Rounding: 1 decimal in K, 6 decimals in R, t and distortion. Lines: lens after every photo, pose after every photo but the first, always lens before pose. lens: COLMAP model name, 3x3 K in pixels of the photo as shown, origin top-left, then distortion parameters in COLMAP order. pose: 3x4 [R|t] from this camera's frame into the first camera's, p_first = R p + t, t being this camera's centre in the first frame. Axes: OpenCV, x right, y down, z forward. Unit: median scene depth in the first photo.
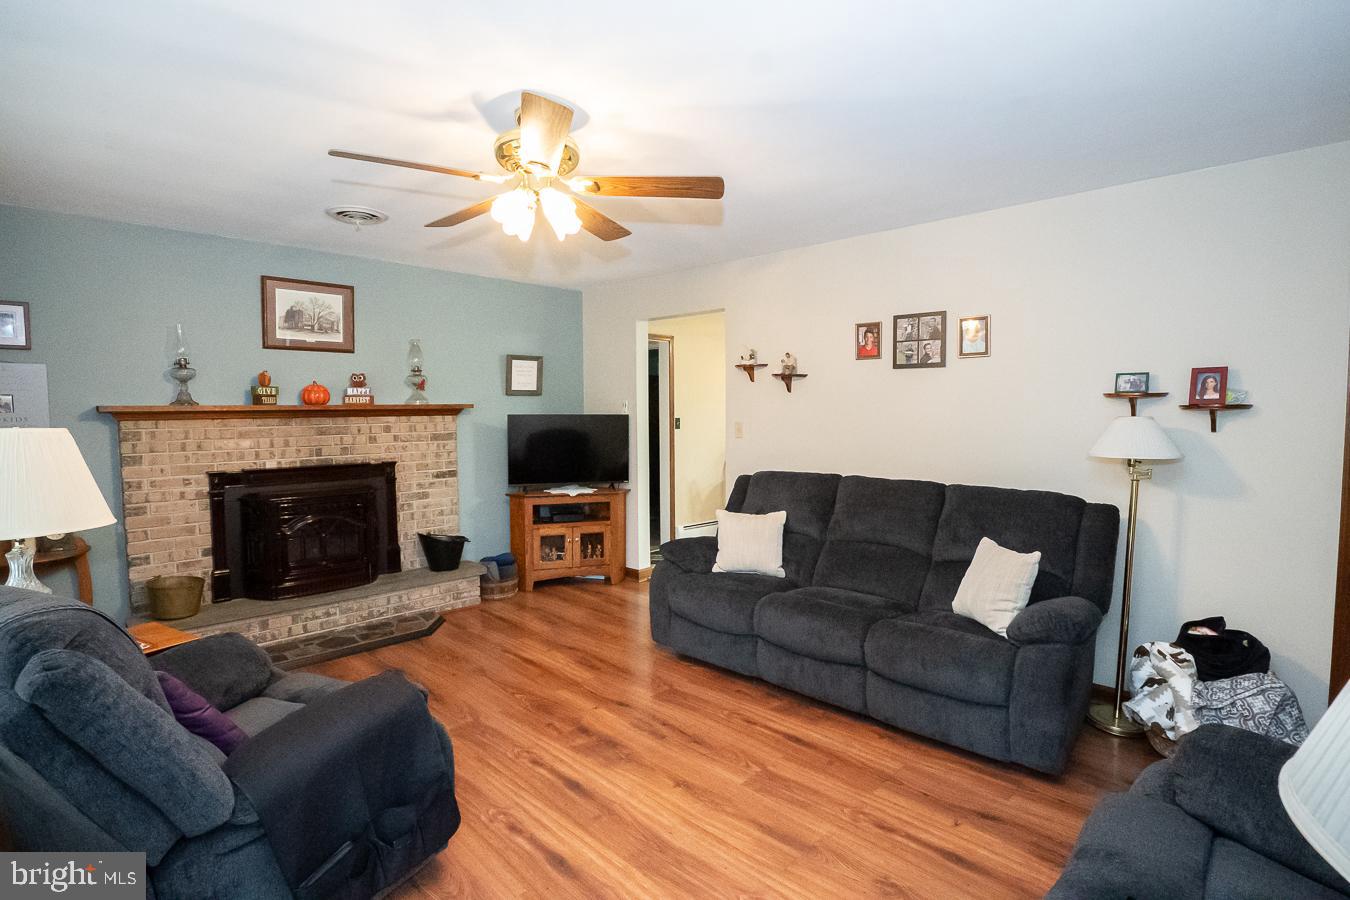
lens RADIAL K [[658.2, 0, 675.0], [0, 658.2, 450.0], [0, 0, 1]] dist [-0.040950, 0.010522]
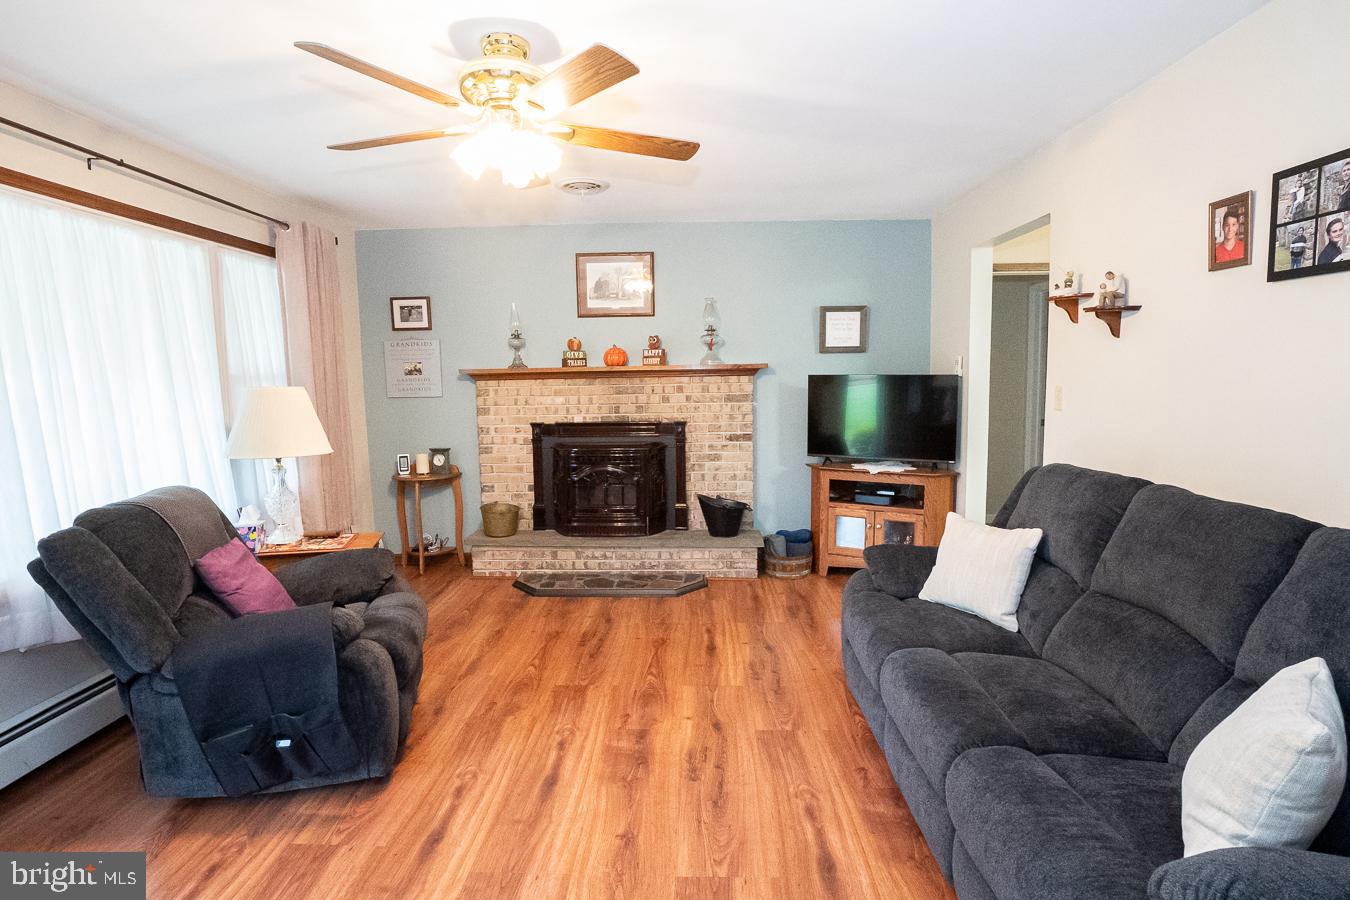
lens RADIAL K [[682.0, 0, 675.0], [0, 682.0, 450.0], [0, 0, 1]] dist [-0.061484, 0.018849]
pose [[0.679375, 0.075678, -0.729879, 0.371269], [-0.035420, 0.996890, 0.070394, -0.013660], [0.732936, -0.021972, 0.679943, 0.298400]]
